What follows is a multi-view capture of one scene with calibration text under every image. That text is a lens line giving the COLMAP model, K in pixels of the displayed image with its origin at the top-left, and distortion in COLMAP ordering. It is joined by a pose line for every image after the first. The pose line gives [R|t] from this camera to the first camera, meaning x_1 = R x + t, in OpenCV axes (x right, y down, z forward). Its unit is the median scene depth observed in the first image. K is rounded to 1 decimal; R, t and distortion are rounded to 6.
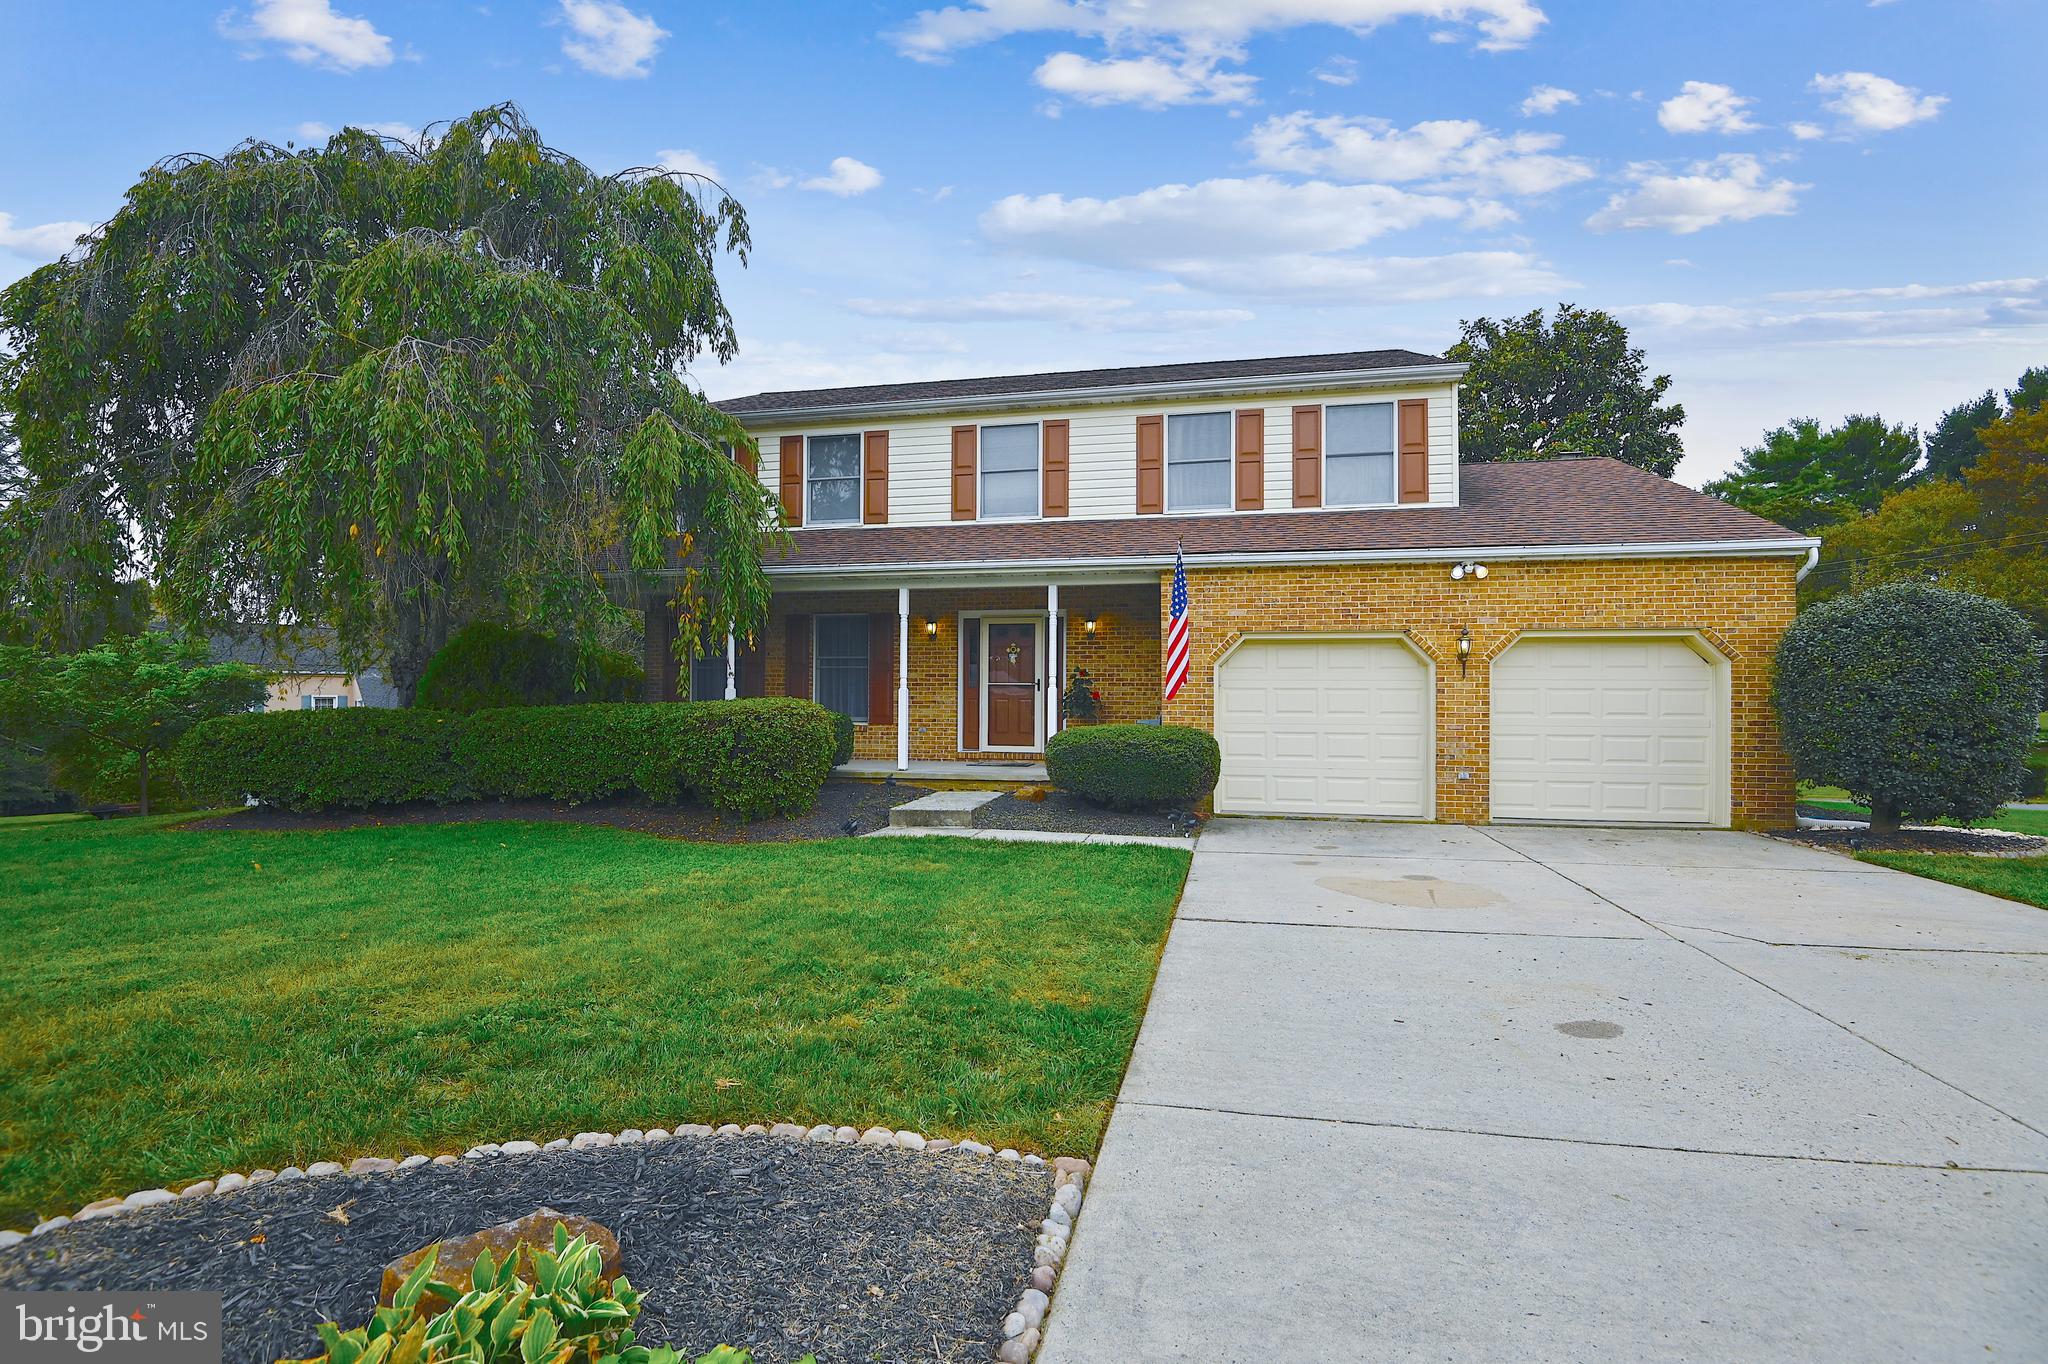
lens RADIAL K [[949.0, 0, 1032.0], [0, 949.0, 693.5], [0, 0, 1]] dist [-0.034929, 0.002402]
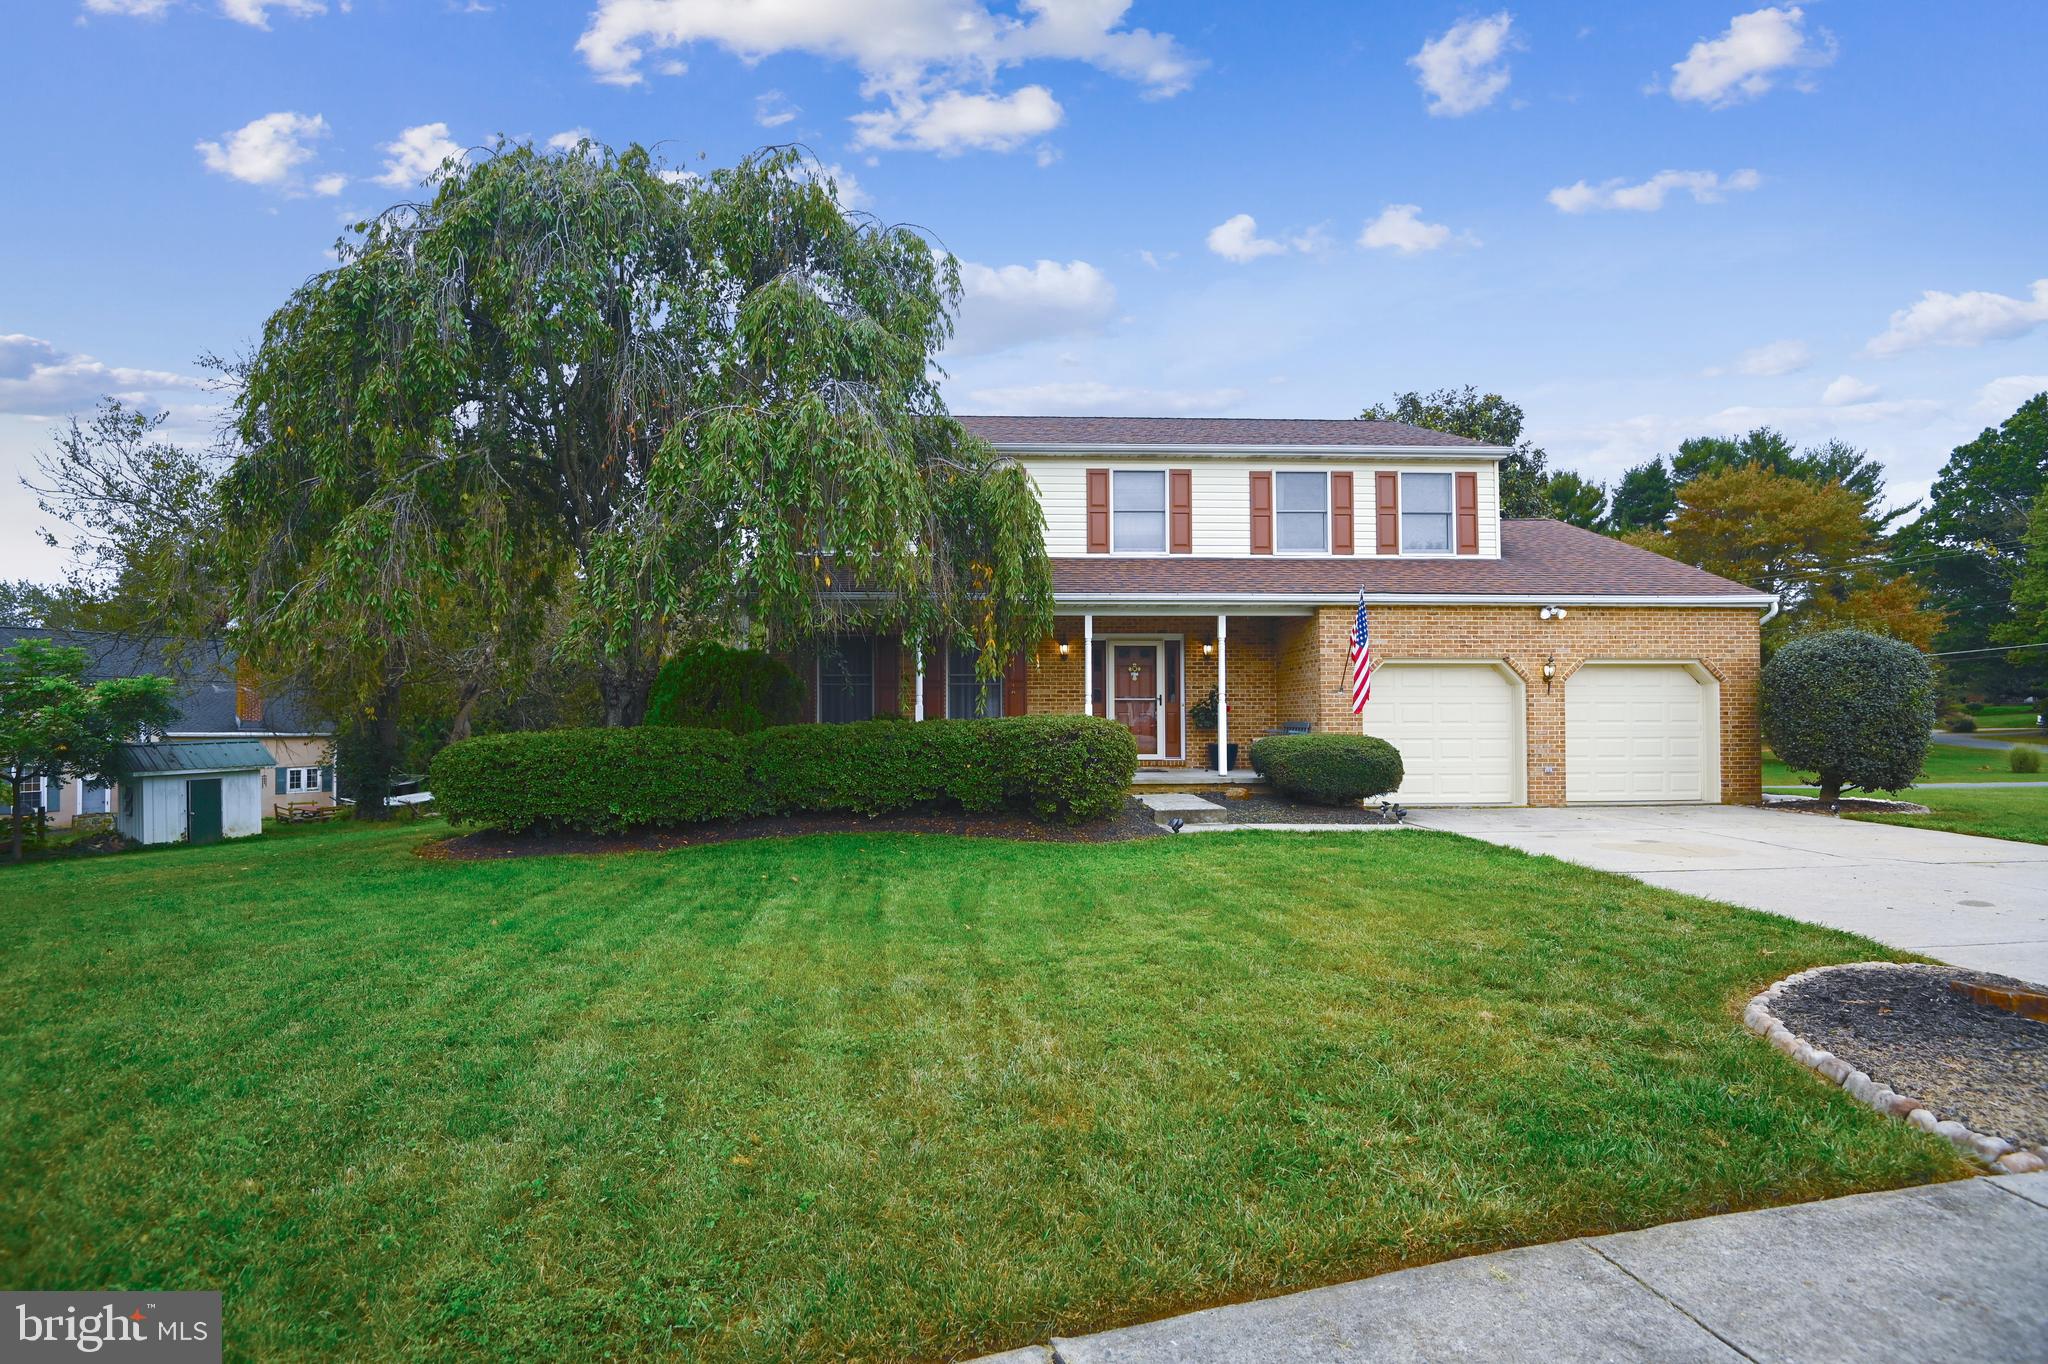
lens RADIAL K [[949.0, 0, 1030.2], [0, 949.0, 687.6], [0, 0, 1]] dist [-0.034929, 0.002402]
pose [[0.968361, -0.000920, 0.249553, -0.464696], [0.004503, 0.999895, -0.013790, -0.009517], [-0.249514, 0.014477, 0.968263, -0.066747]]
